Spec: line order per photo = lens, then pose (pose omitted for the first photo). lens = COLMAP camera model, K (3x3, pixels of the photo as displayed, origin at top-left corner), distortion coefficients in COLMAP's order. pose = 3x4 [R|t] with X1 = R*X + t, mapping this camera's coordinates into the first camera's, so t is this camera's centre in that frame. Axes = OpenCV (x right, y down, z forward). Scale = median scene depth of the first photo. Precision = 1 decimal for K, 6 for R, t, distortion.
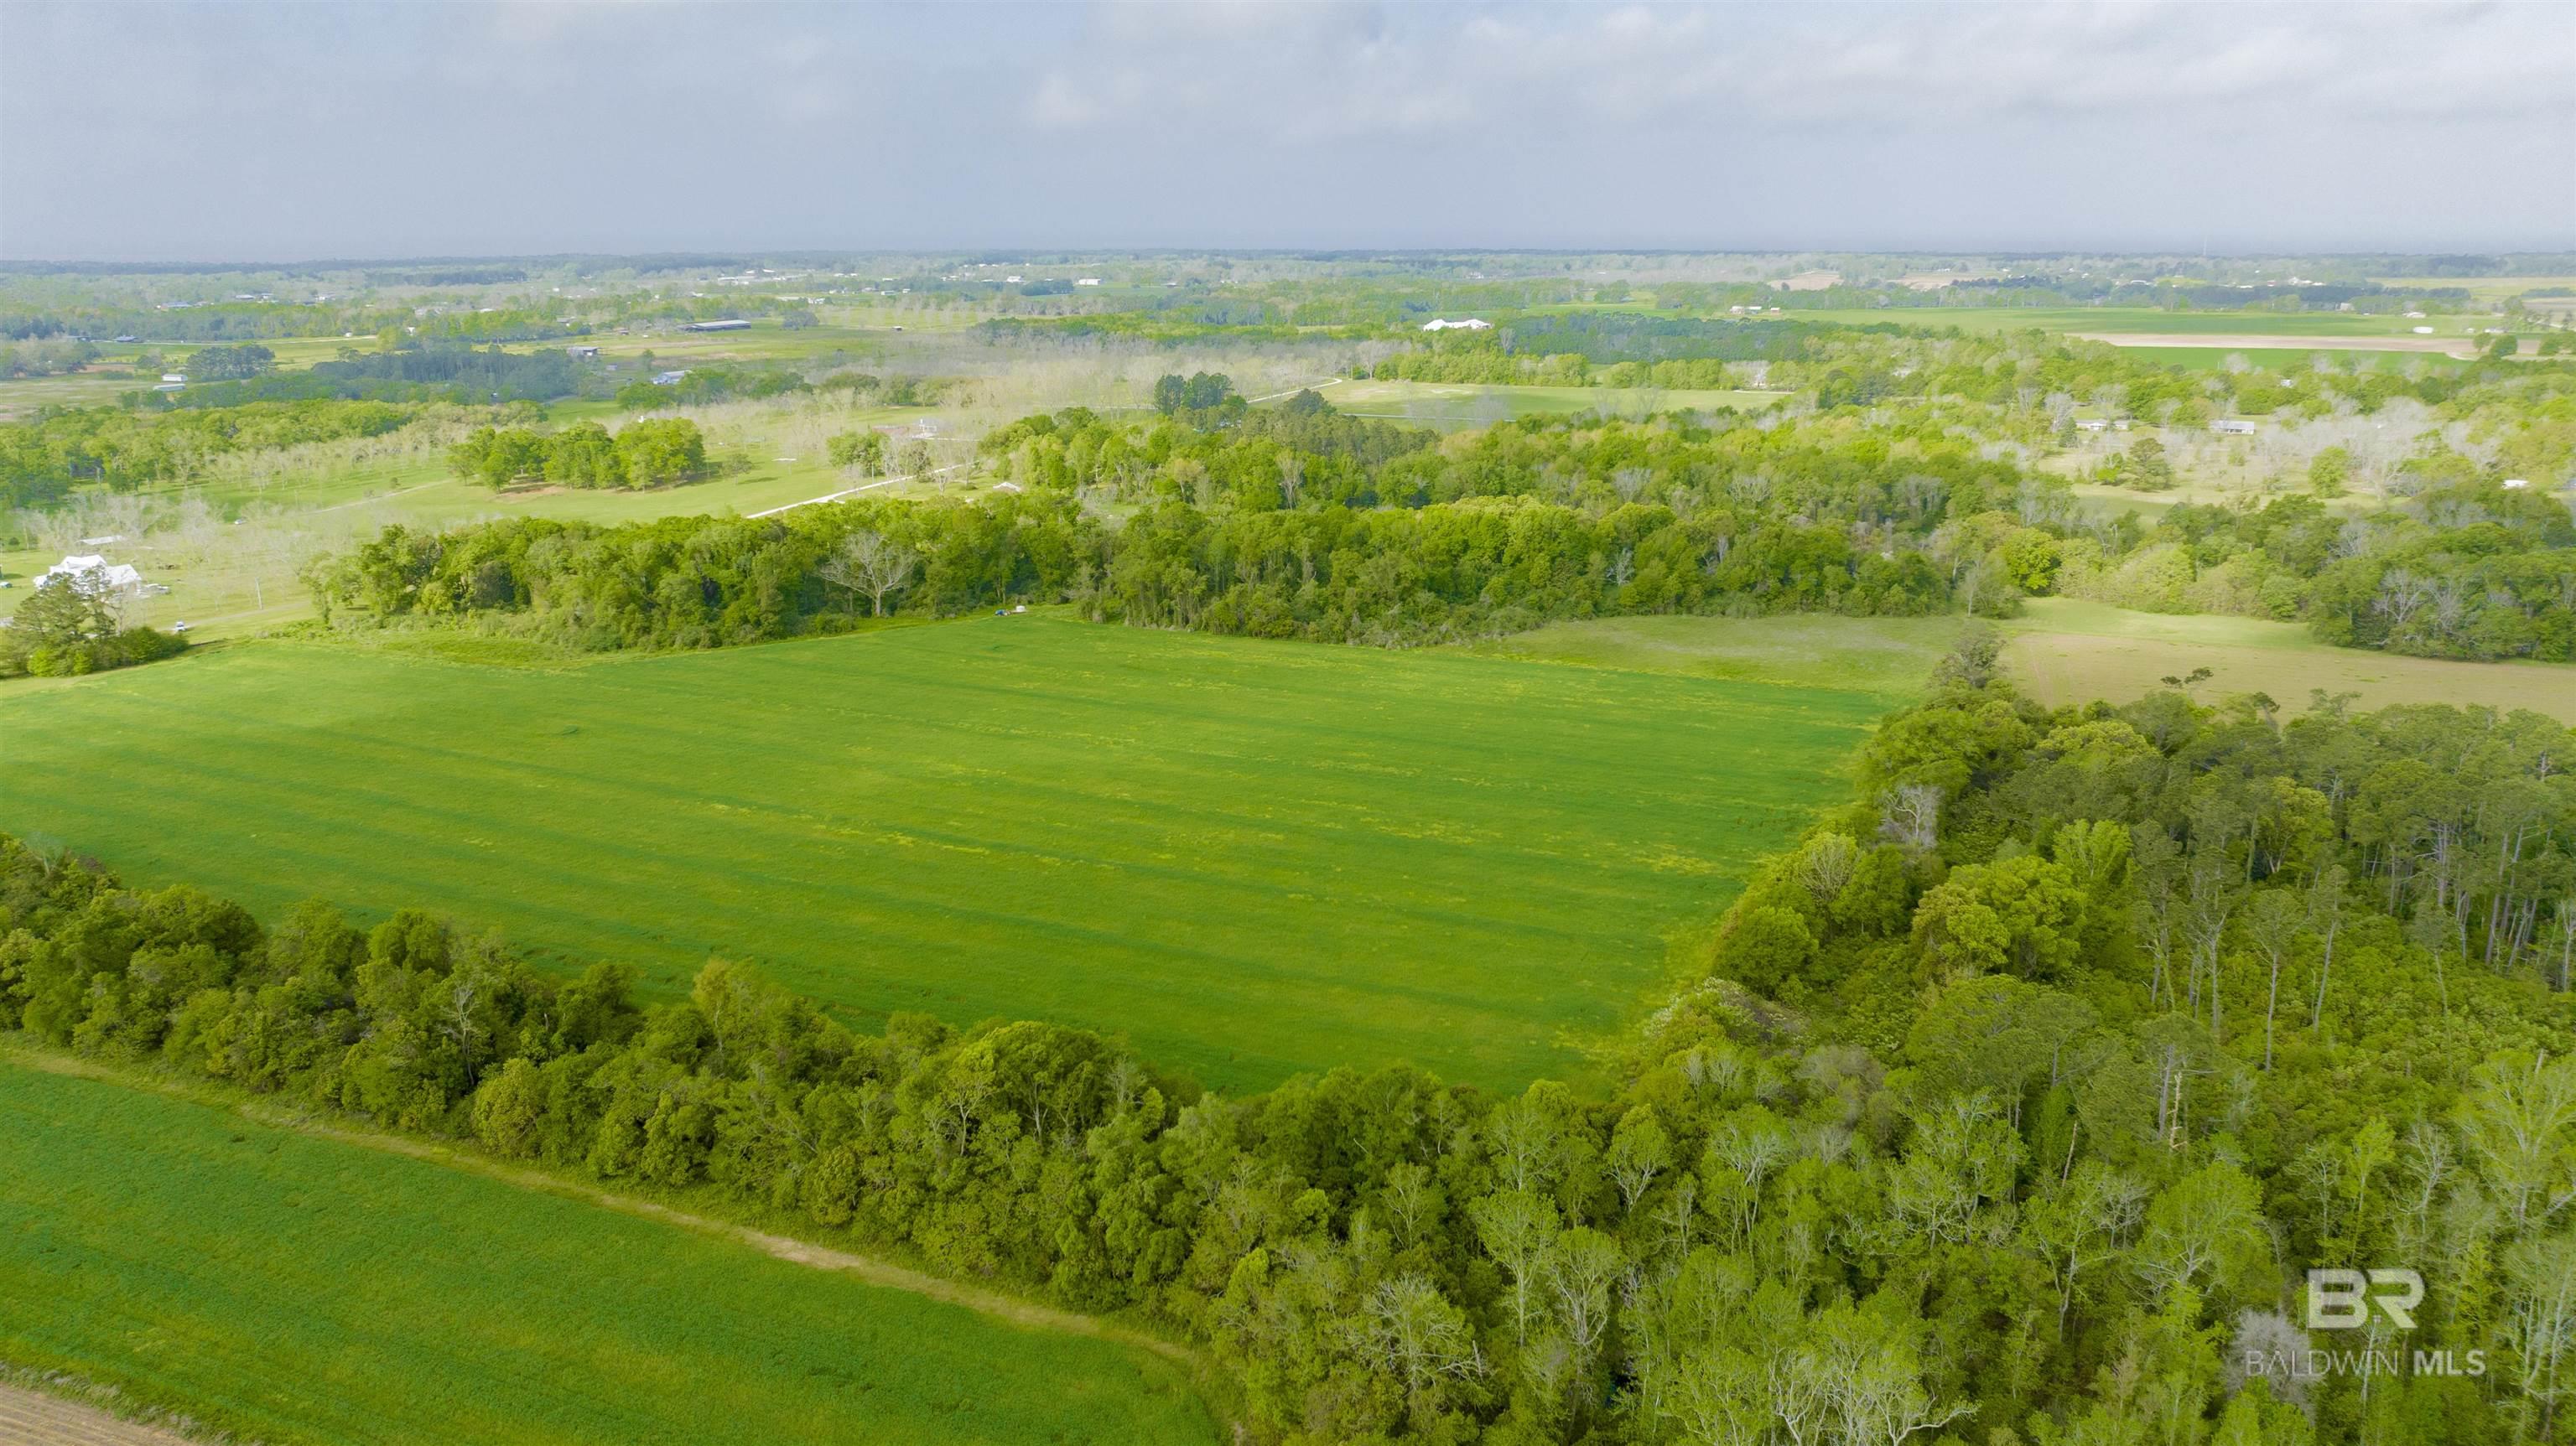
lens RADIAL K [[1853.1, 0, 1288.0], [0, 1853.1, 723.0], [0, 0, 1]] dist [-0.013186, -0.005602]
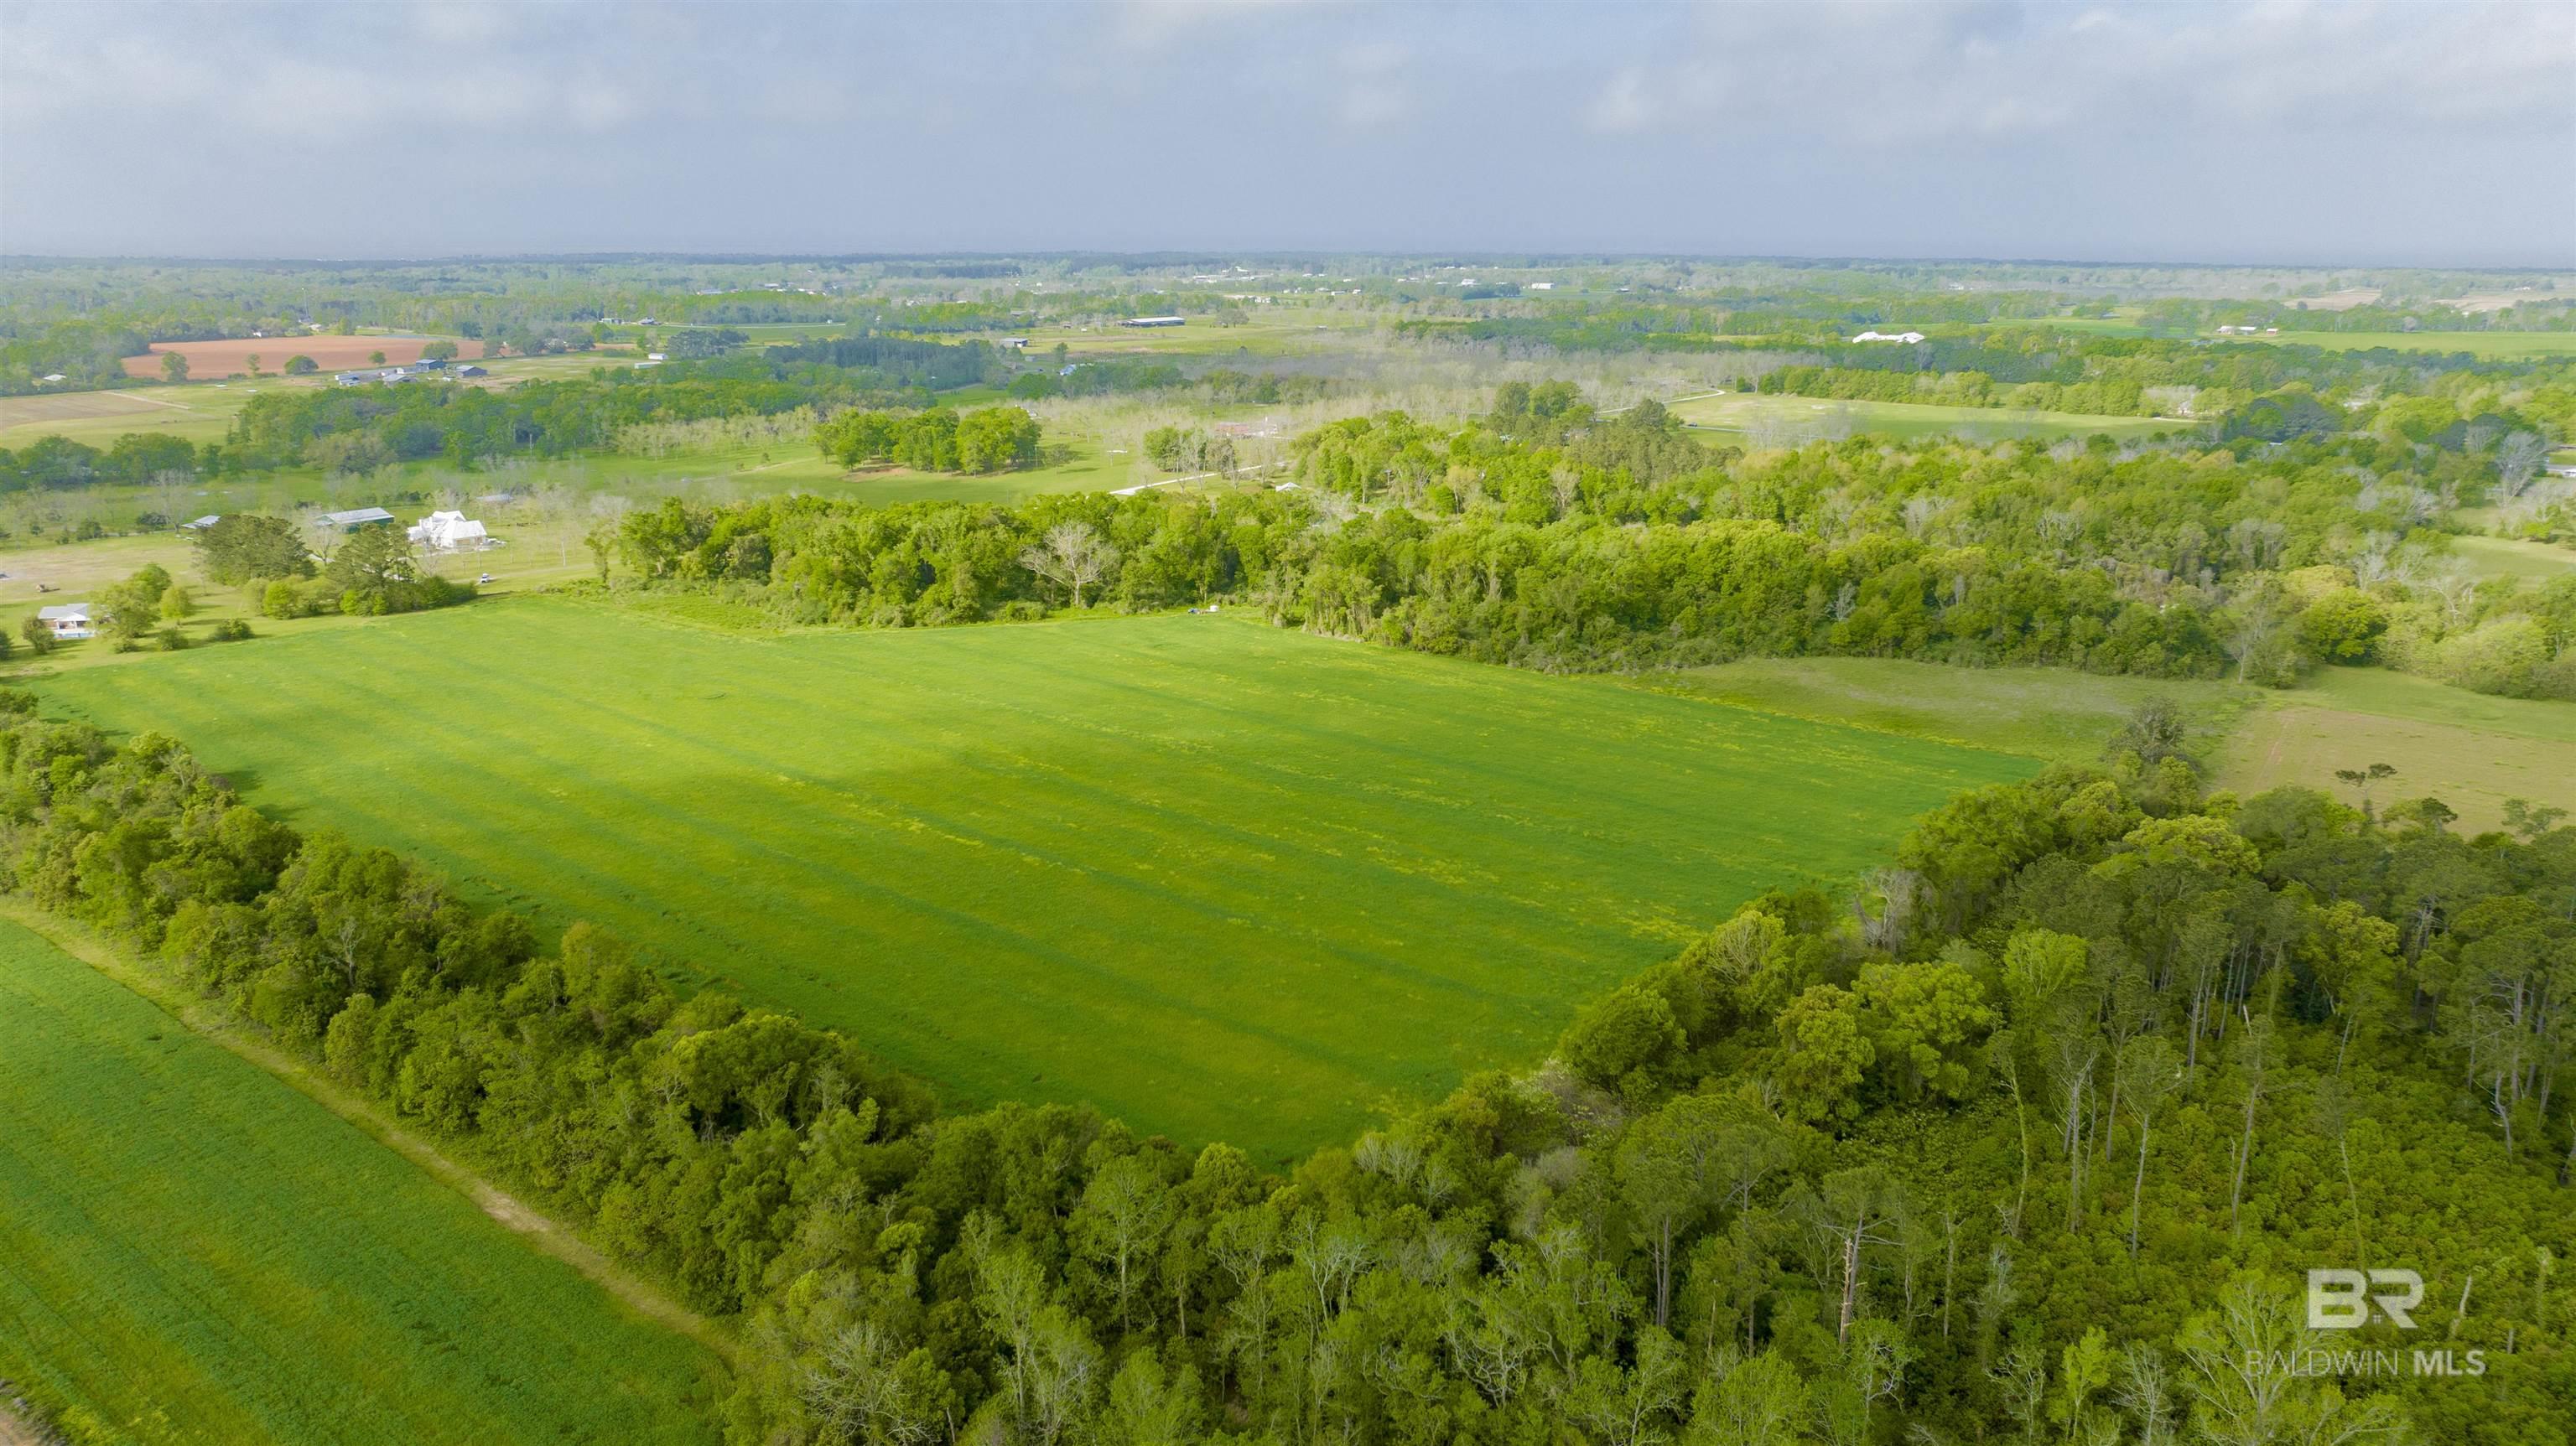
lens RADIAL K [[1853.1, 0, 1288.0], [0, 1853.1, 723.0], [0, 0, 1]] dist [-0.013186, -0.005602]
pose [[0.963120, 0.076878, -0.257858, 0.159626], [-0.077387, 0.996967, 0.008191, -0.011308], [0.257705, 0.012066, 0.966148, 0.043273]]
